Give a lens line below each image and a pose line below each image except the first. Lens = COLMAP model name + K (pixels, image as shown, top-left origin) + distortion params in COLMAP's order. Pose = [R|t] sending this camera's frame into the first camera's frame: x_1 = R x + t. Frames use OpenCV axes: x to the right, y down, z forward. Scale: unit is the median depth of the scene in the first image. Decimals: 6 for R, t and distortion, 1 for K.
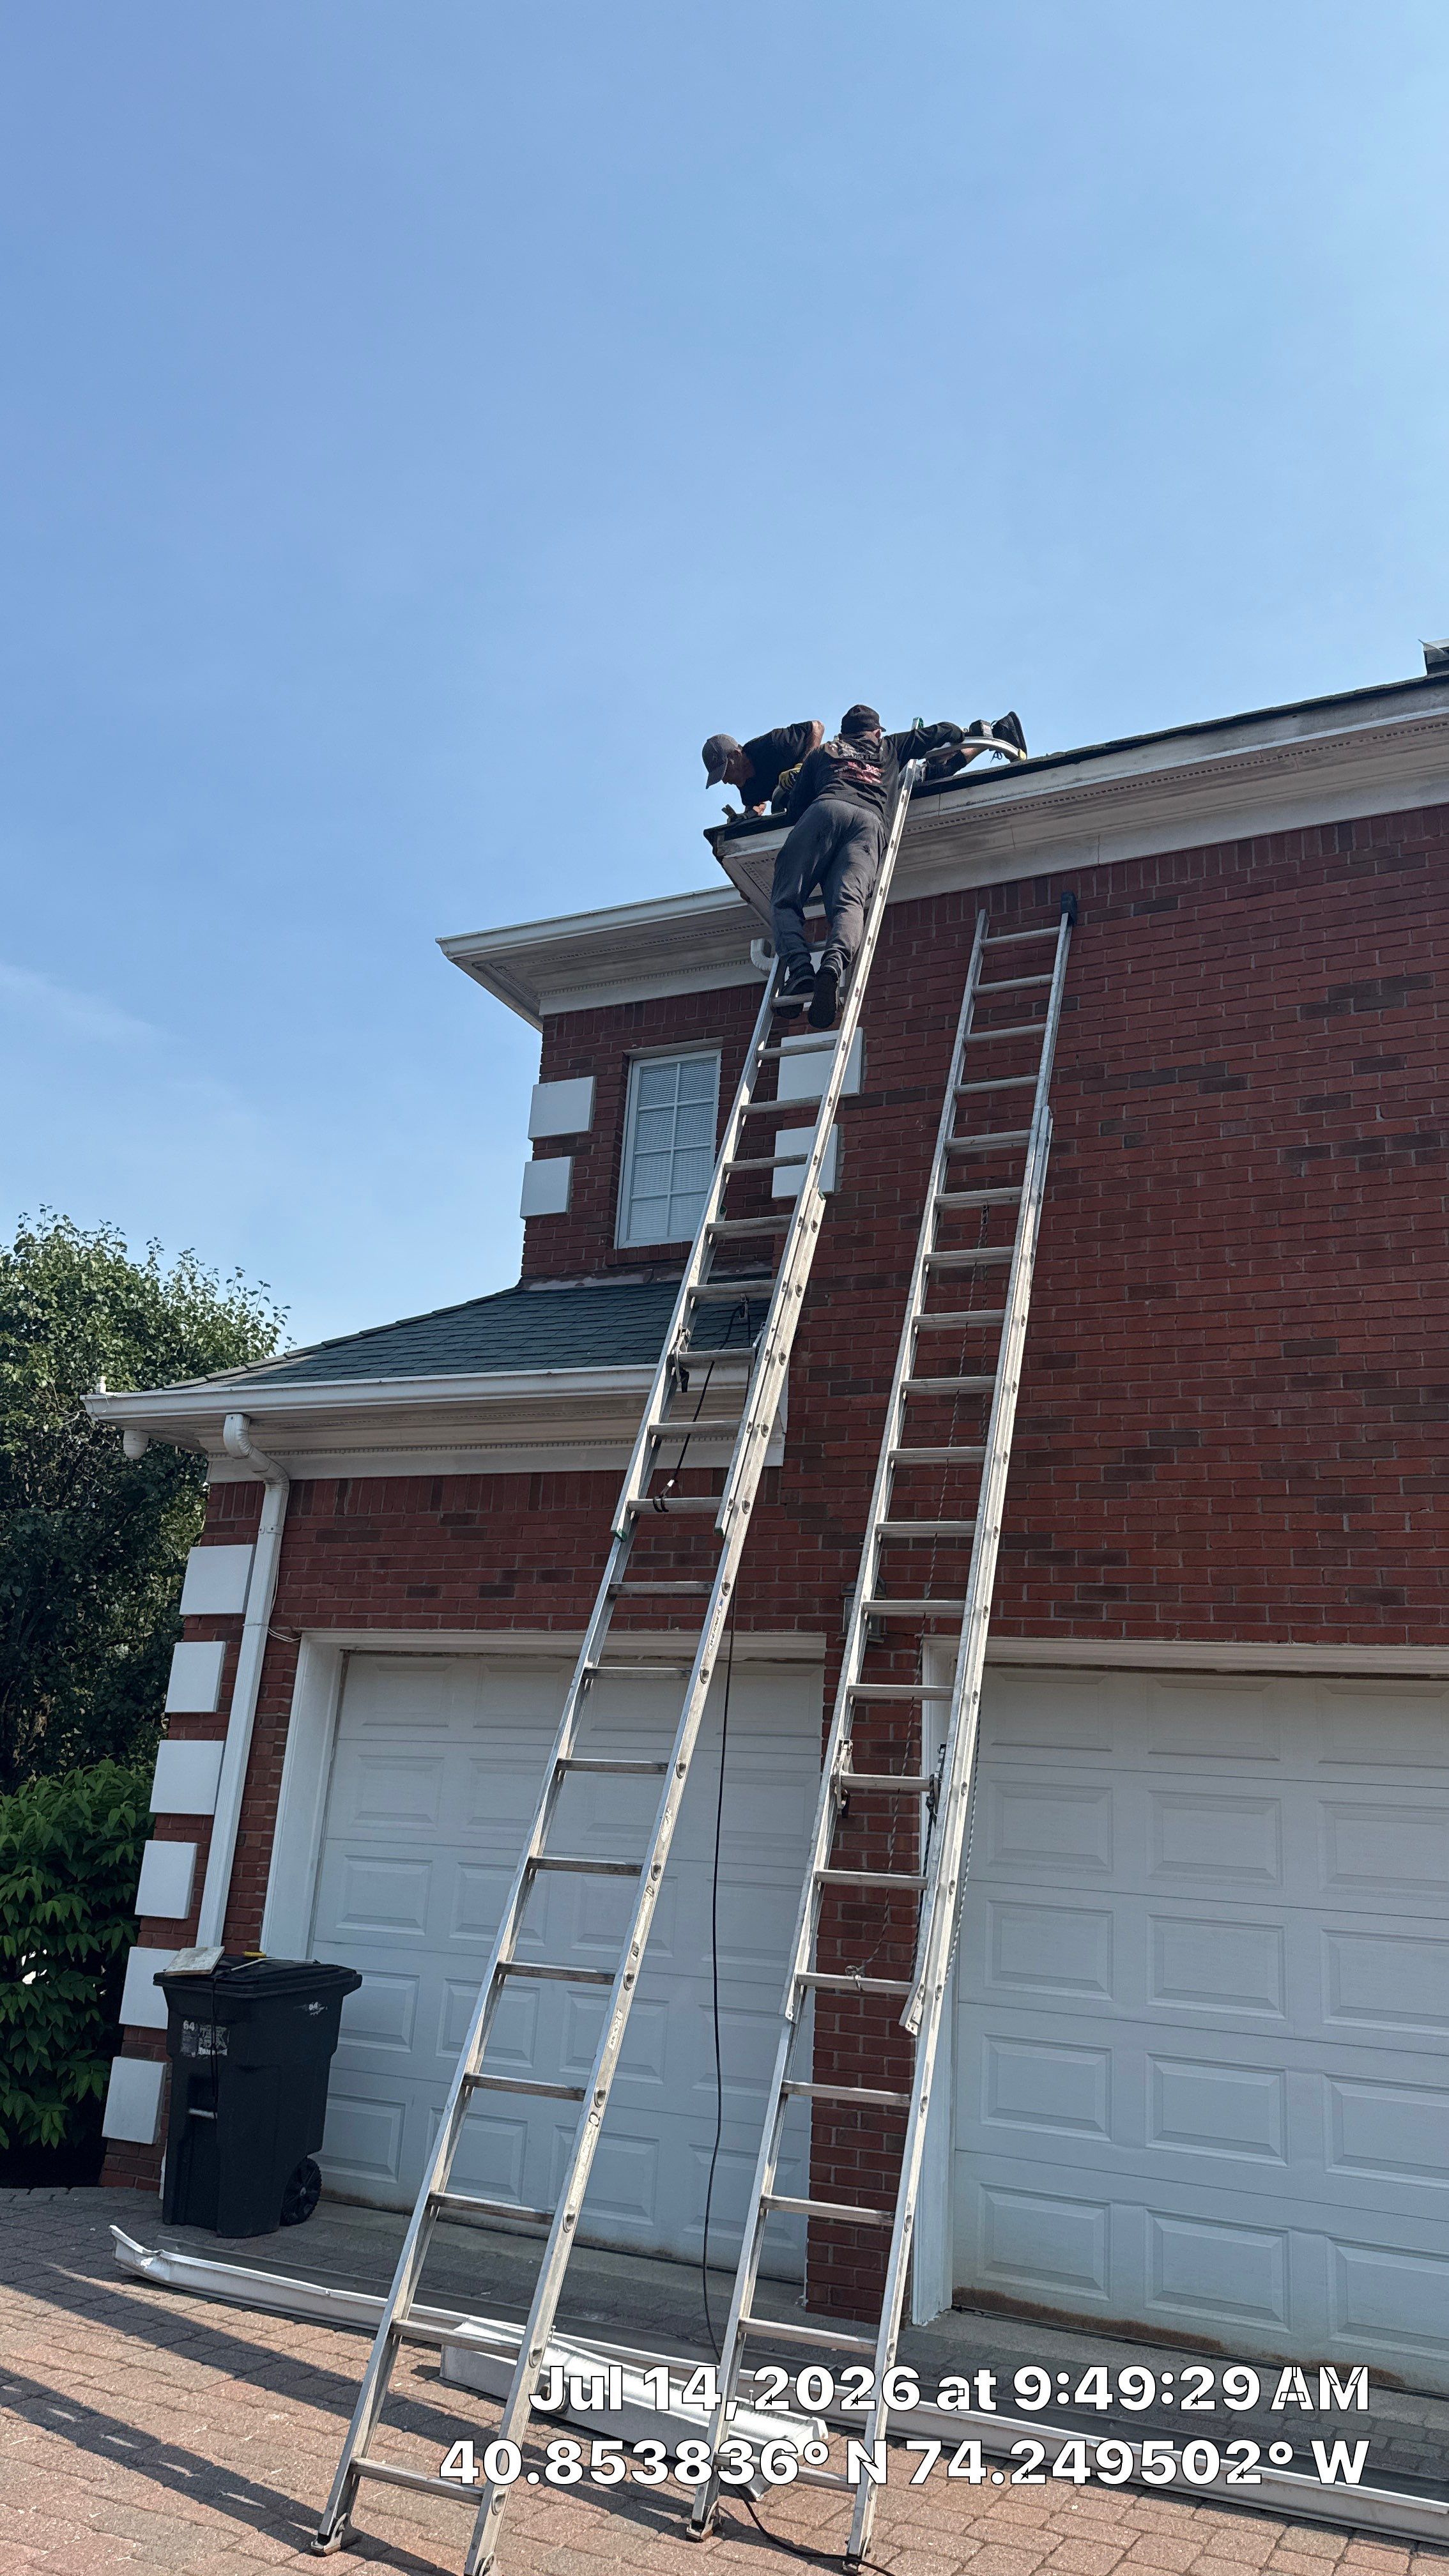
lens RADIAL K [[1830.0, 0, 723.0], [0, 1830.0, 1269.7], [0, 0, 1]] dist [0.207696, -0.425894]
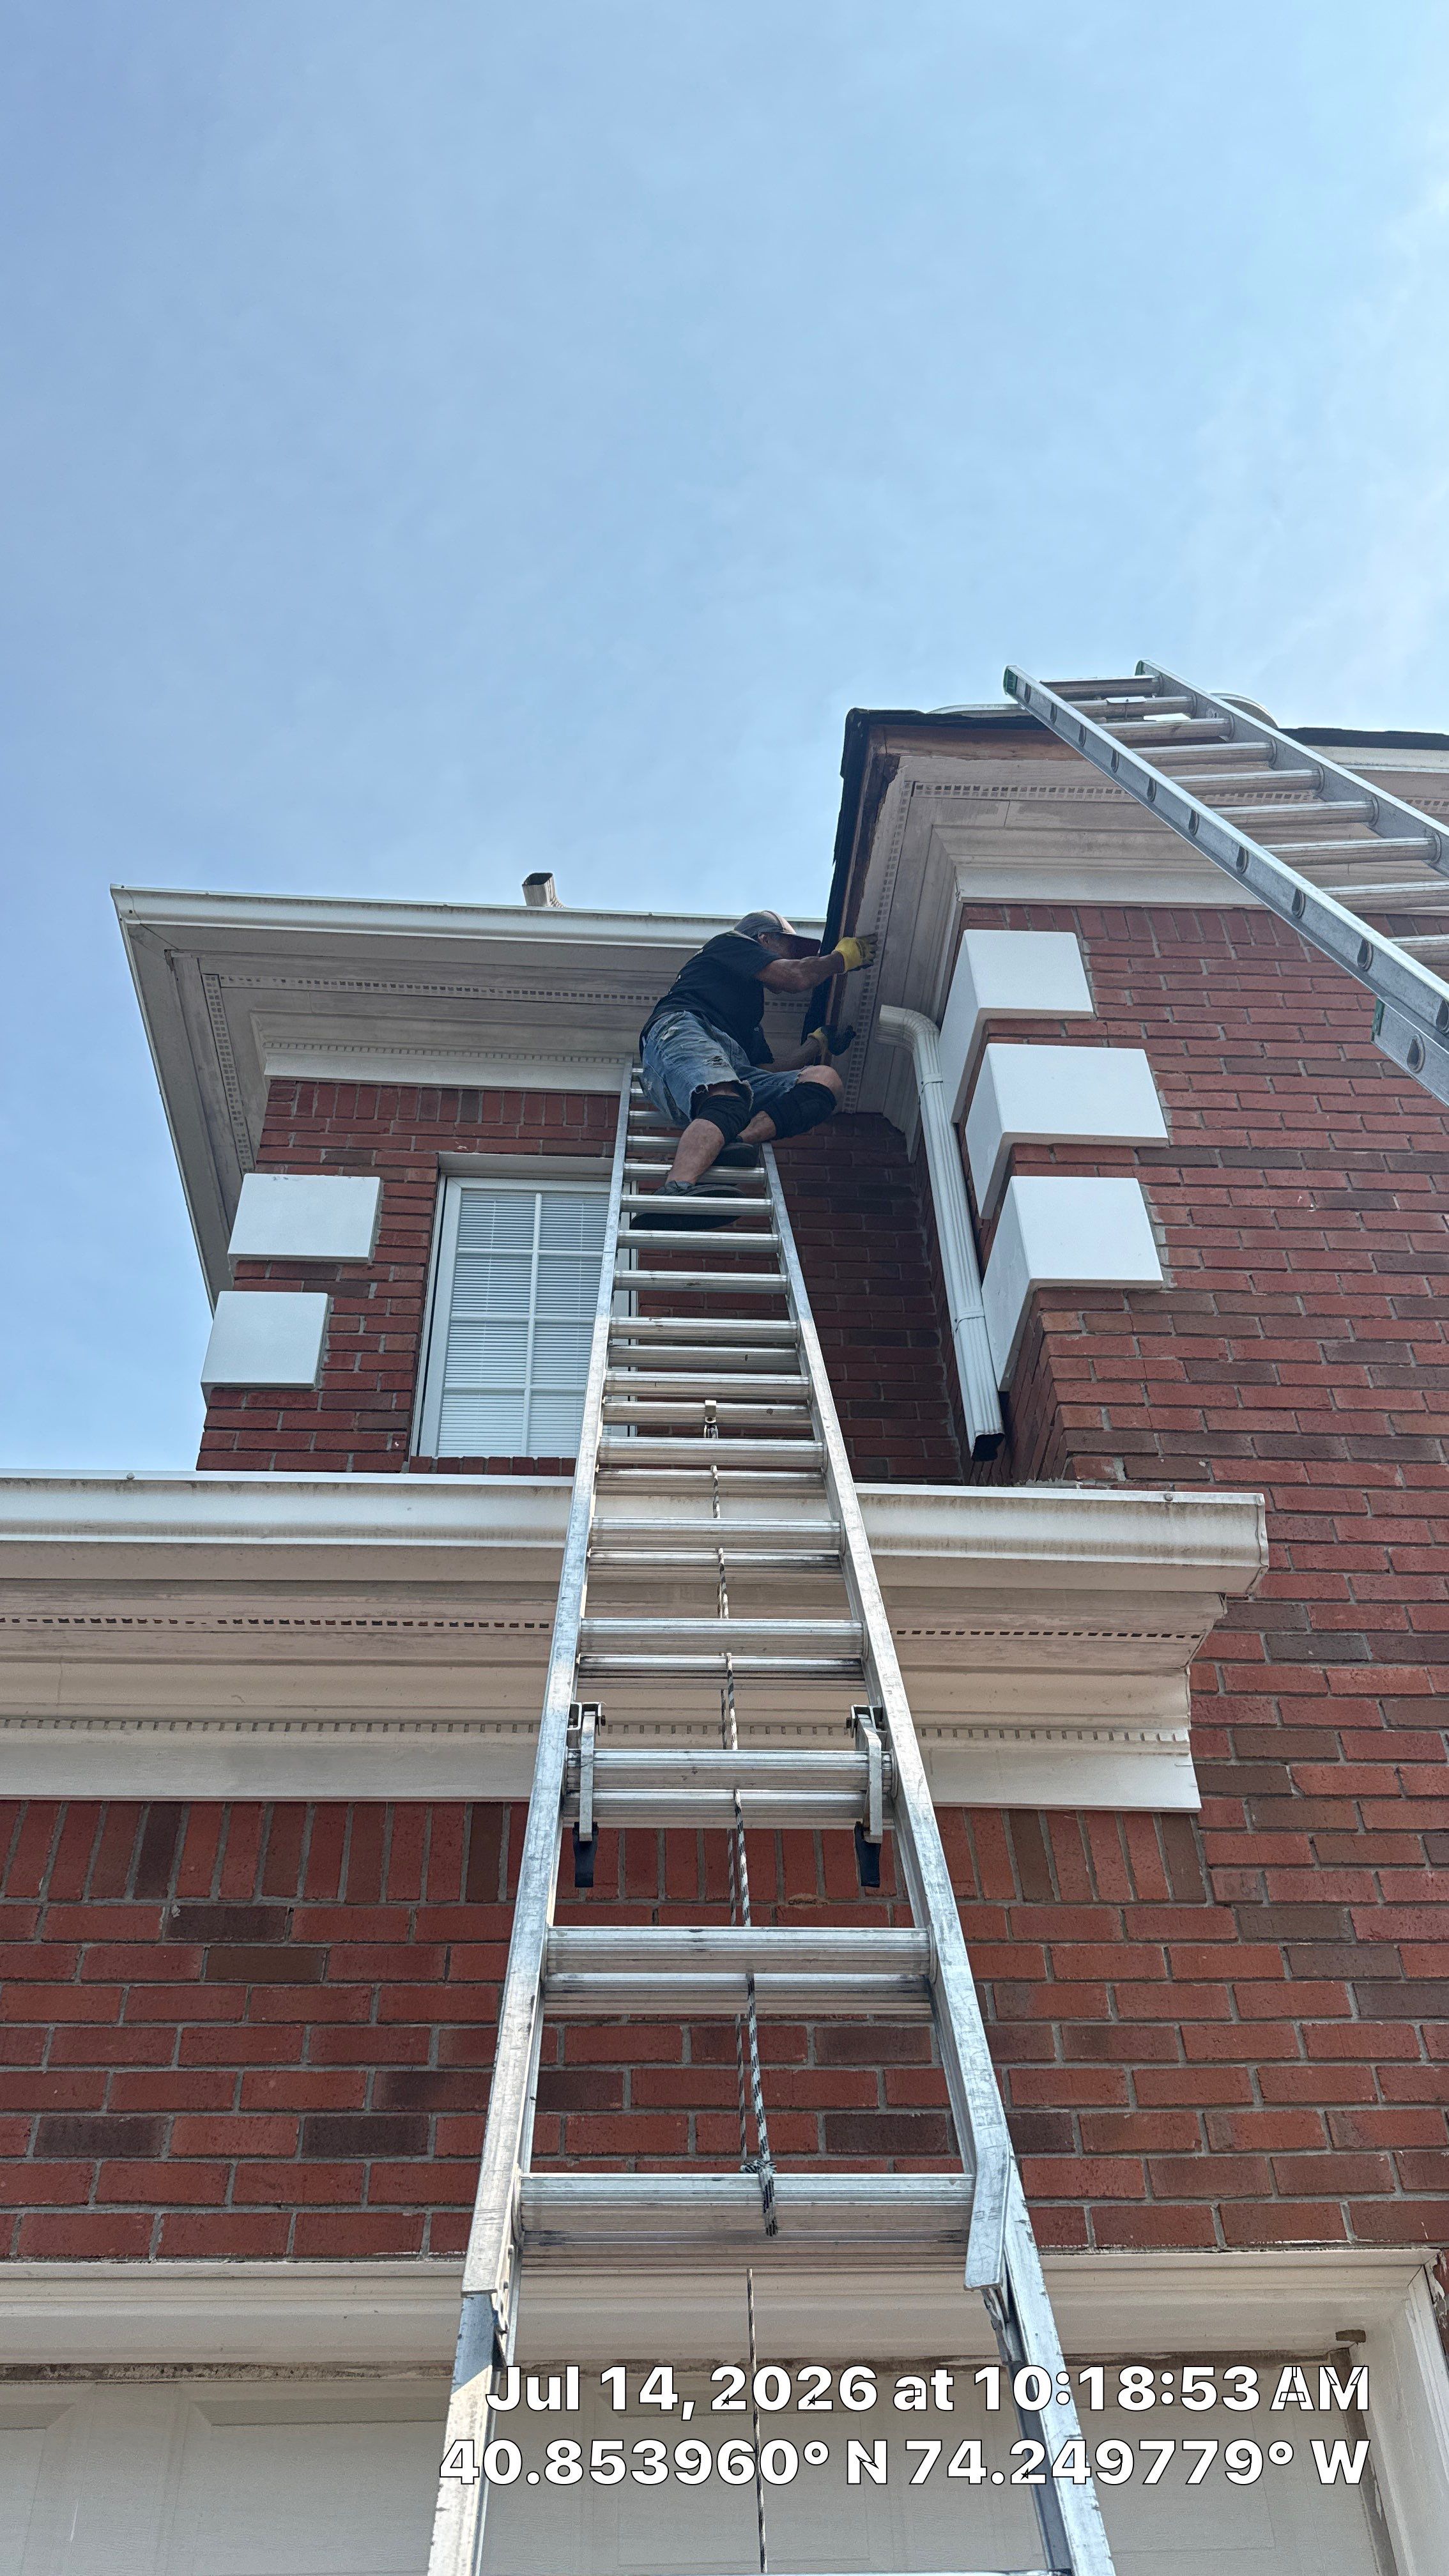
lens RADIAL K [[1820.2, 0, 725.5], [0, 1820.2, 1275.2], [0, 0, 1]] dist [0.092380, -0.131366]
pose [[0.864018, 0.262910, 0.429362, -0.252250], [-0.072501, 0.908905, -0.410653, 0.164948], [-0.498214, 0.323682, 0.804371, 0.643911]]
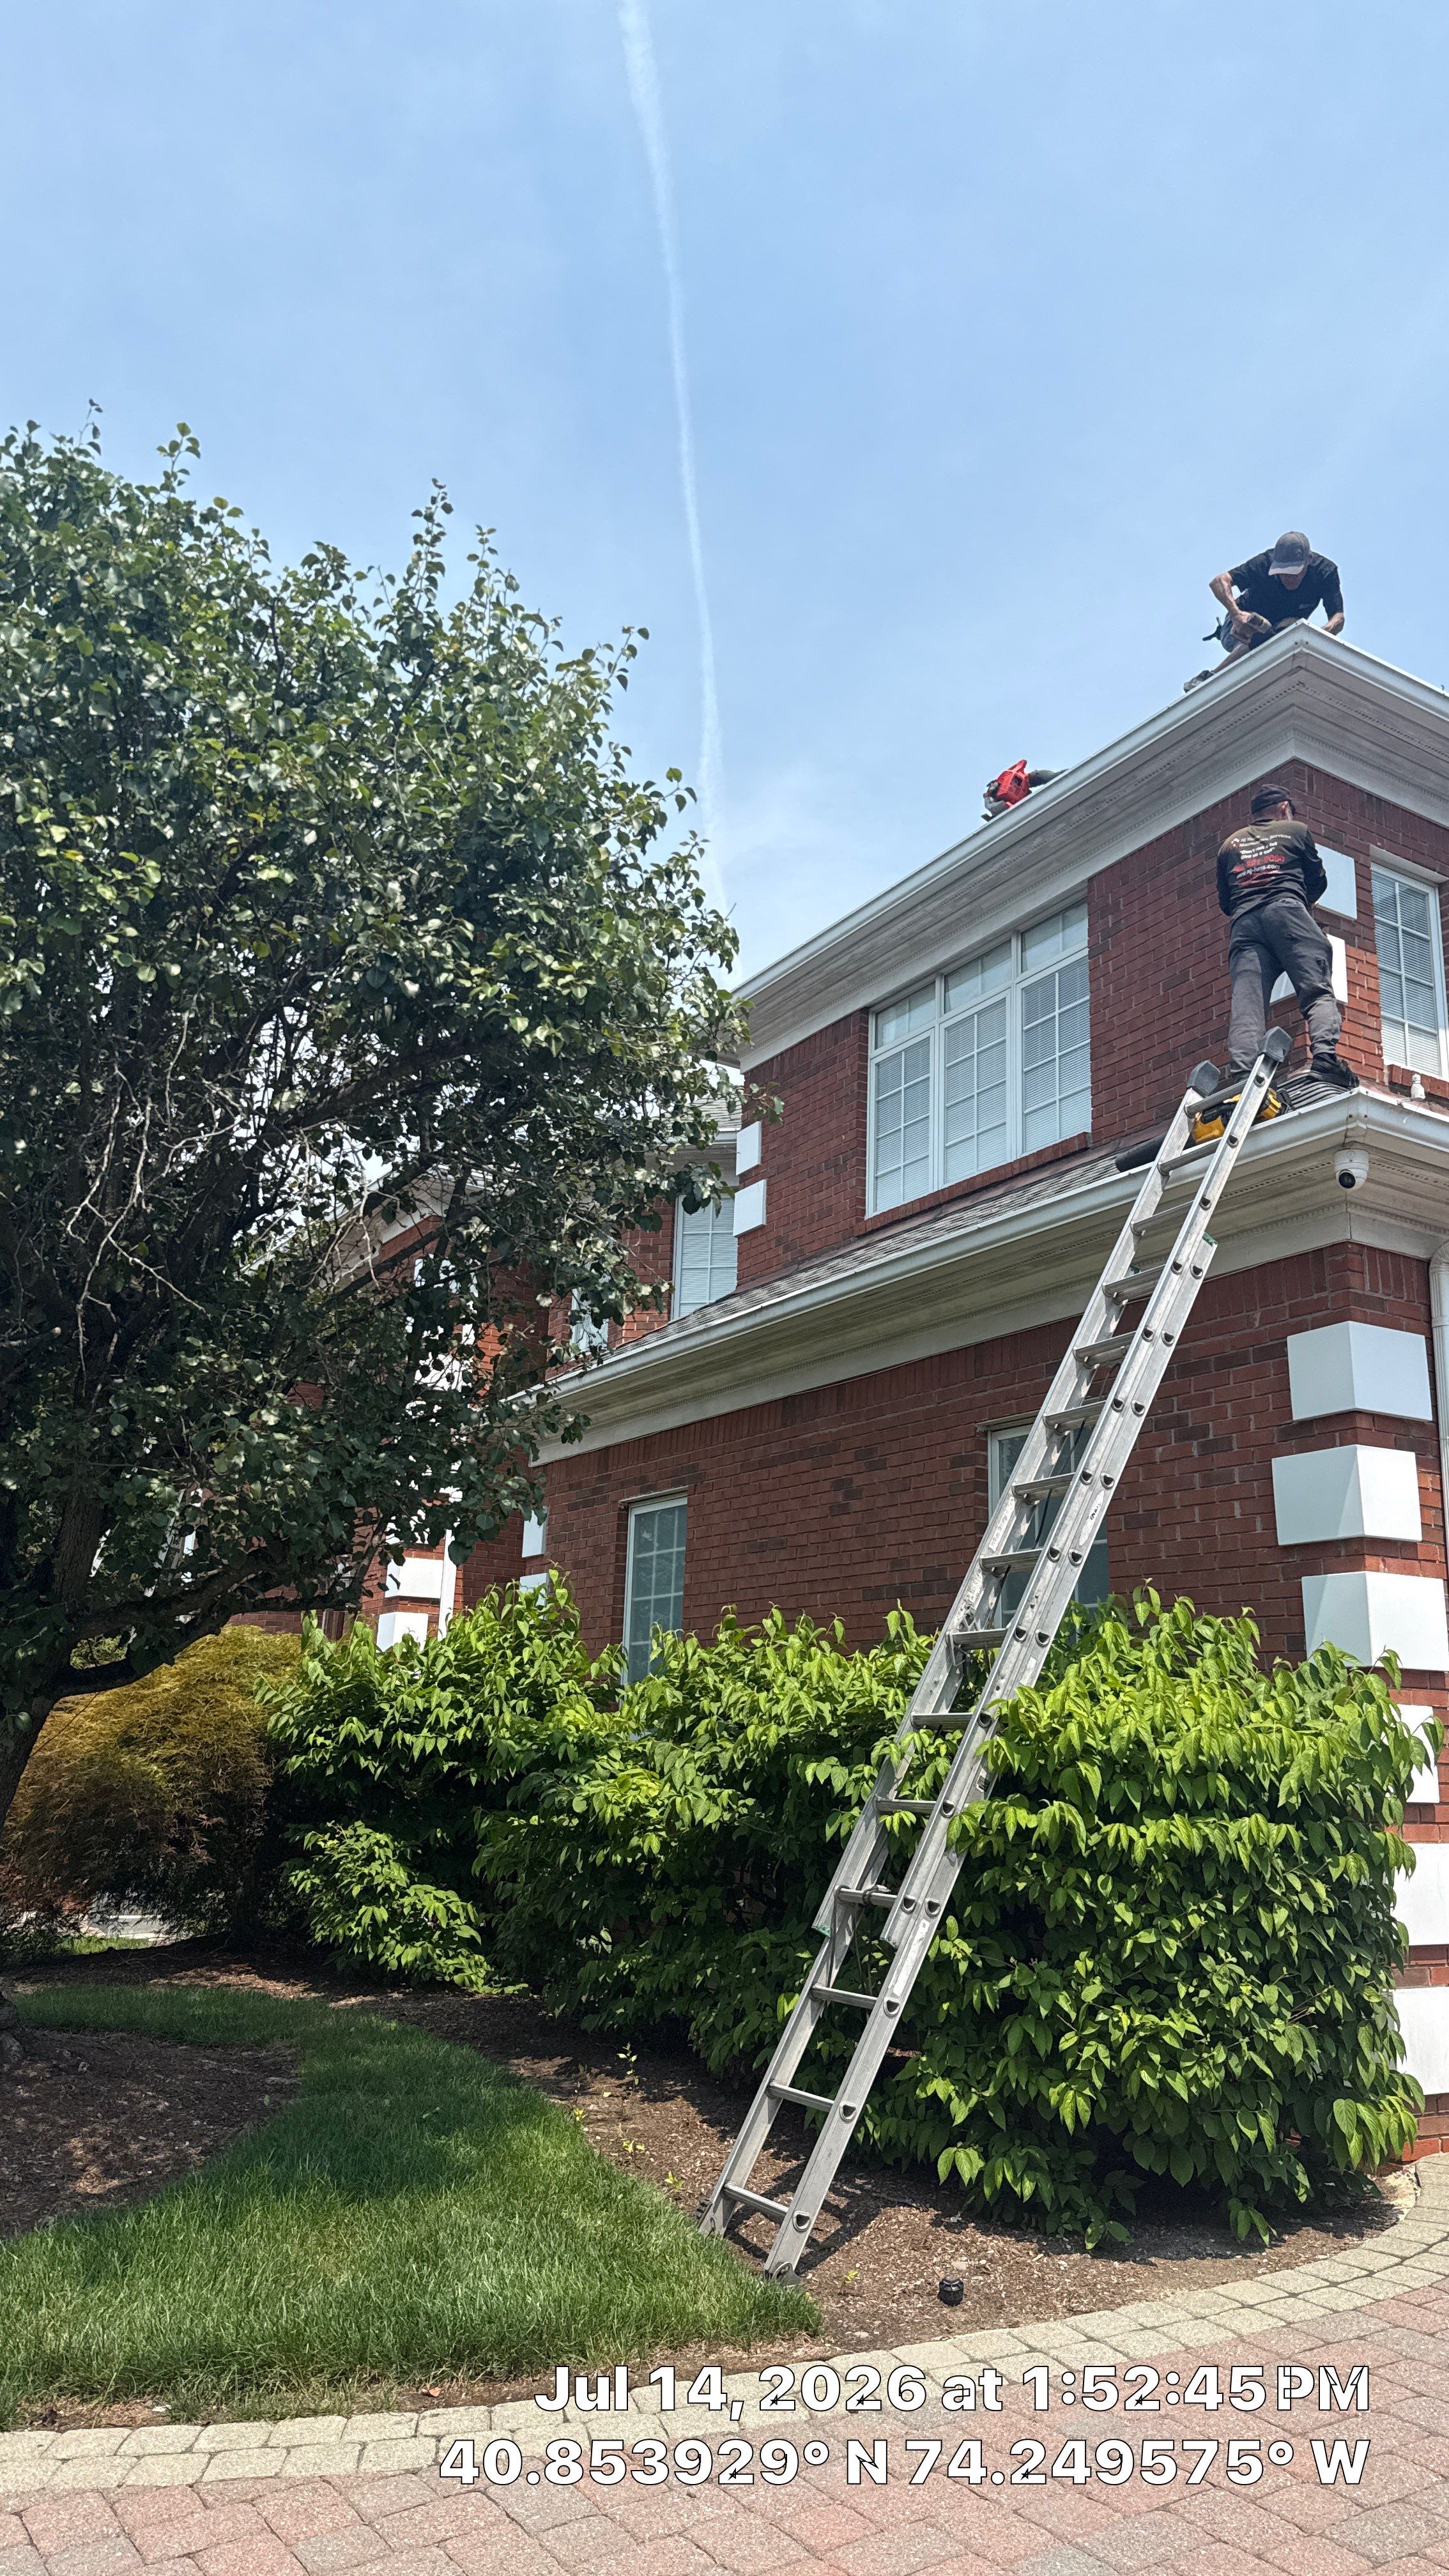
lens RADIAL K [[1791.1, 0, 717.2], [0, 1791.1, 1272.6], [0, 0, 1]] dist [0.207994, -0.460332]
pose [[0.530982, 0.178381, 0.828395, -1.138877], [-0.255916, 0.965701, -0.043911, 0.250363], [-0.807815, -0.188684, 0.558420, 0.879437]]
